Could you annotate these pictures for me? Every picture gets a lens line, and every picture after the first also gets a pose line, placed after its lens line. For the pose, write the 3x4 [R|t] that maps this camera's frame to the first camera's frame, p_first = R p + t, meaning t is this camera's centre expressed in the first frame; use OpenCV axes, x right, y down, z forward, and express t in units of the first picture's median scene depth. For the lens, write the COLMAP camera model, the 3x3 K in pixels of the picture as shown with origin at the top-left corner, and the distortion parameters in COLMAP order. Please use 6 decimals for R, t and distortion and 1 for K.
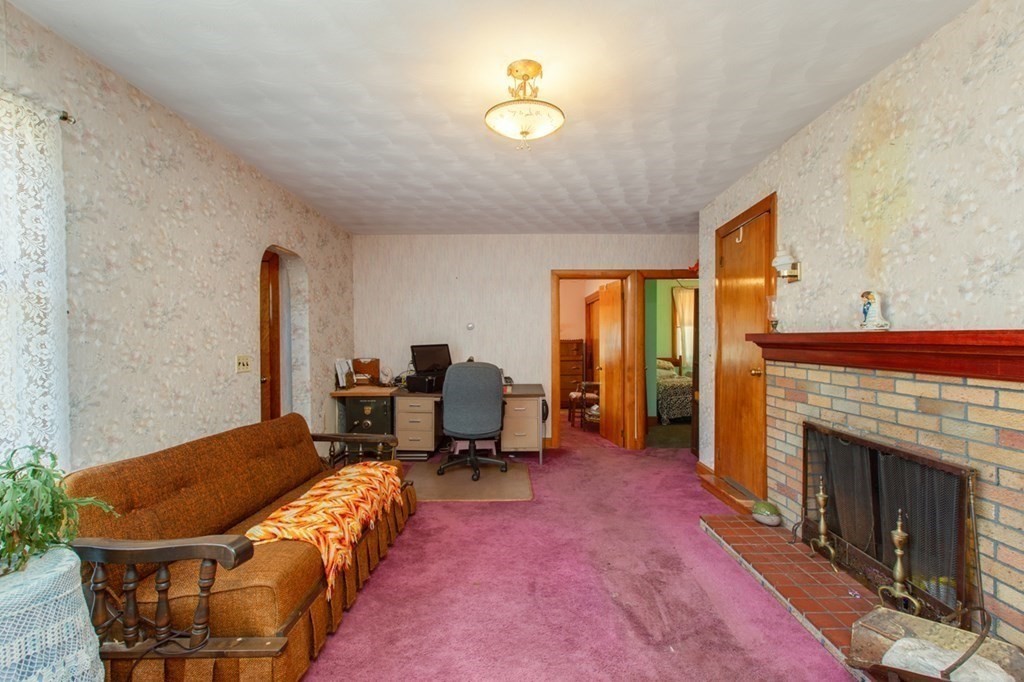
lens RADIAL K [[459.2, 0, 509.3], [0, 459.2, 344.5], [0, 0, 1]] dist [-0.003724, -0.000250]
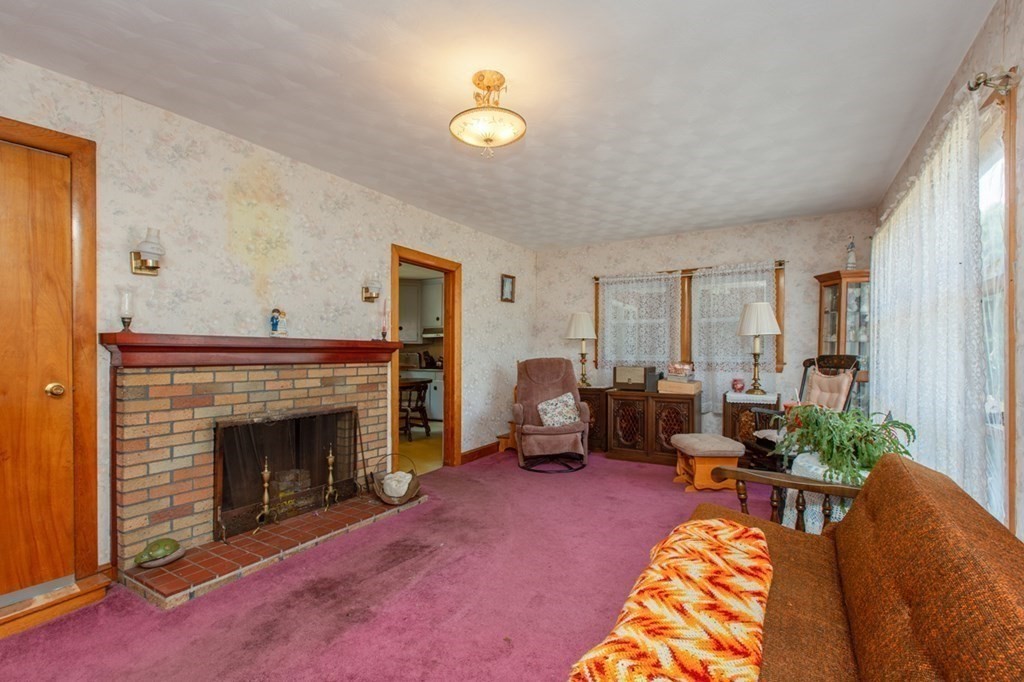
lens RADIAL K [[459.2, 0, 509.2], [0, 459.2, 347.3], [0, 0, 1]] dist [-0.003724, -0.000250]
pose [[-0.846632, 0.008248, 0.532114, -0.570961], [0.008260, 0.999963, -0.002357, 0.009041], [-0.532114, 0.002399, -0.846669, 1.905275]]
